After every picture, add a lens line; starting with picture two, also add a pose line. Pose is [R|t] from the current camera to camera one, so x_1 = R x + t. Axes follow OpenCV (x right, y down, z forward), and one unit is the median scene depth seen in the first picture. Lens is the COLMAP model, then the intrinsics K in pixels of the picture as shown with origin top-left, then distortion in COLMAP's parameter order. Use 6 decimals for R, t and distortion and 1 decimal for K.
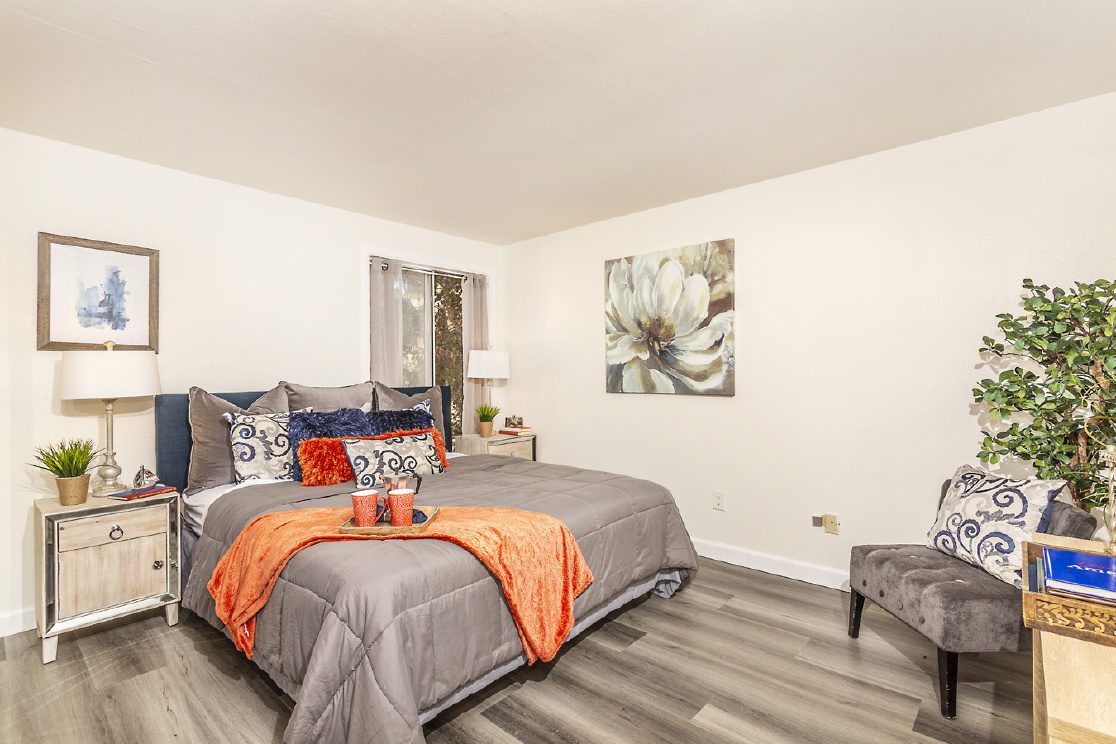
lens RADIAL K [[536.2, 0, 550.7], [0, 536.2, 379.8], [0, 0, 1]] dist [0.004183, 0.000913]
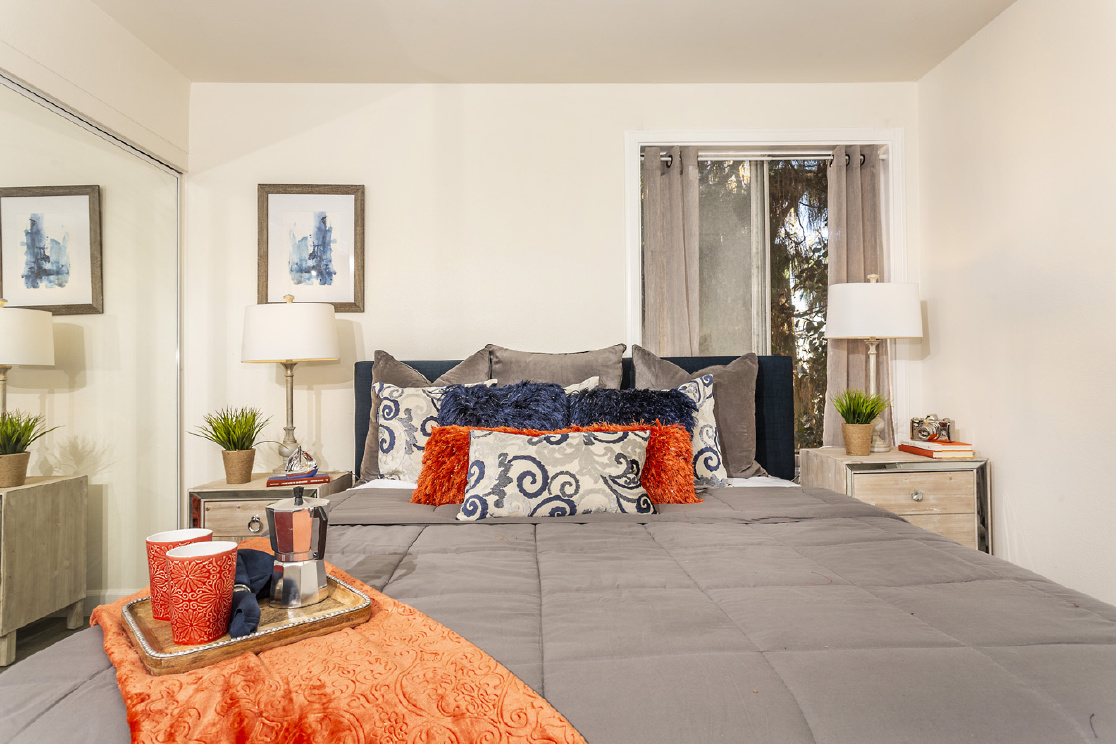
lens RADIAL K [[617.3, 0, 559.0], [0, 617.3, 369.2], [0, 0, 1]] dist [0.000120, -0.000262]
pose [[0.687651, -0.010723, -0.725962, 0.160151], [-0.003291, 0.999835, -0.017886, 0.056228], [0.726034, 0.014689, 0.687502, 0.595333]]
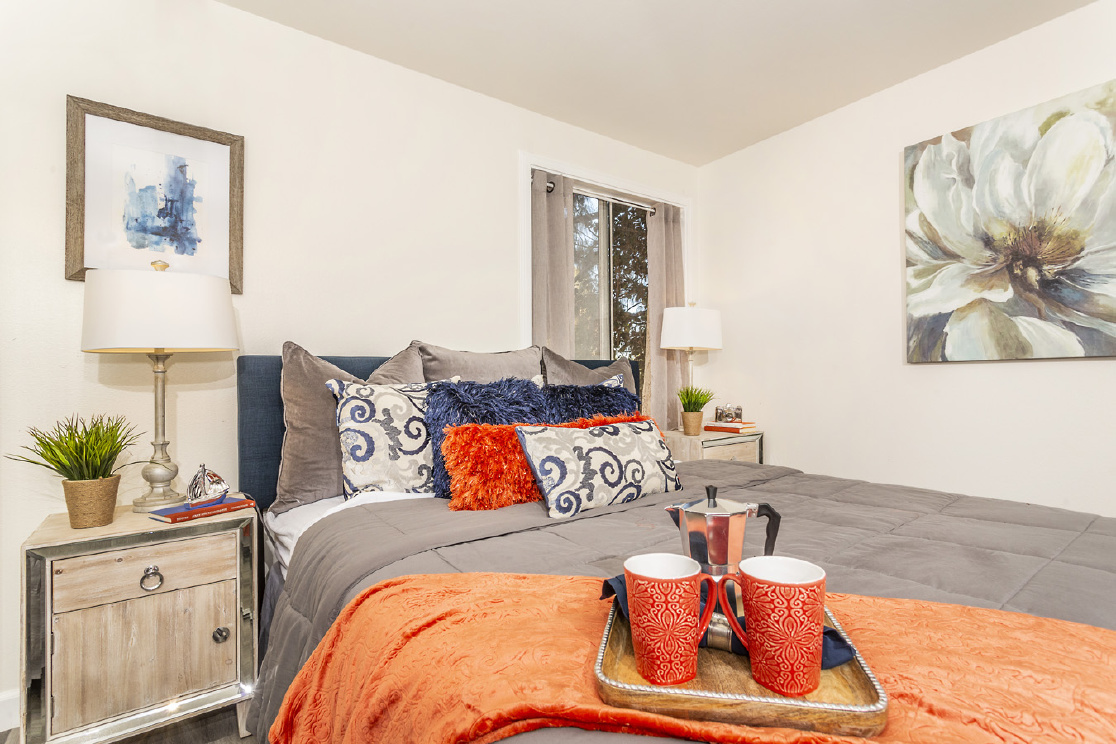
lens RADIAL K [[536.2, 0, 551.3], [0, 536.2, 380.3], [0, 0, 1]] dist [0.004183, 0.000913]
pose [[0.979114, -0.005193, -0.203246, -0.234177], [0.002490, 0.999905, -0.013552, 0.069452], [0.203297, 0.012763, 0.979034, 0.450346]]
